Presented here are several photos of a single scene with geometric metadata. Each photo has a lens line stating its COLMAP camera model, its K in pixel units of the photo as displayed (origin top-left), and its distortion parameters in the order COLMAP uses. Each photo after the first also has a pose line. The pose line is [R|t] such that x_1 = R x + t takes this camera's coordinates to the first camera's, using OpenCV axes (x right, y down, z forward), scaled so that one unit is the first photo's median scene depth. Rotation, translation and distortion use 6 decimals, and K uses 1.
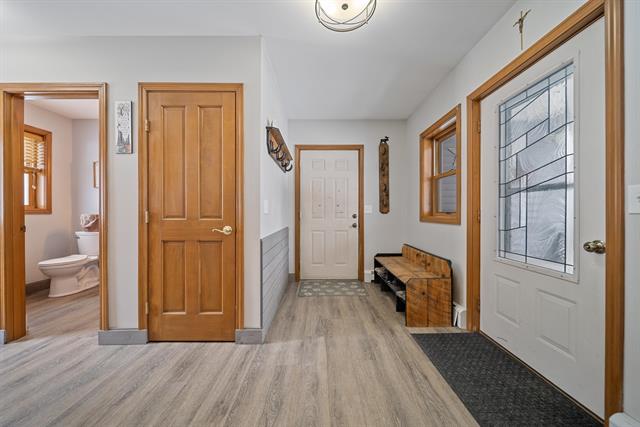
lens RADIAL K [[224.8, 0, 320.0], [0, 224.8, 213.5], [0, 0, 1]] dist [-0.001304, -0.000388]
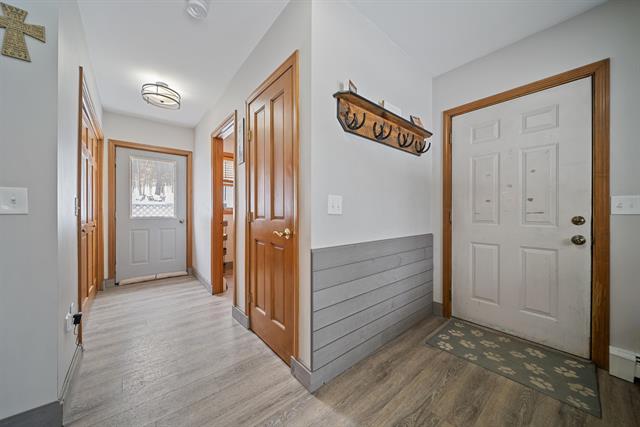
lens RADIAL K [[224.8, 0, 320.0], [0, 224.8, 213.5], [0, 0, 1]] dist [-0.001304, -0.000388]
pose [[0.642056, 0.001905, -0.766655, 0.274778], [-0.004285, 0.999990, -0.001104, -0.000445], [0.766646, 0.003994, 0.642058, 0.477535]]
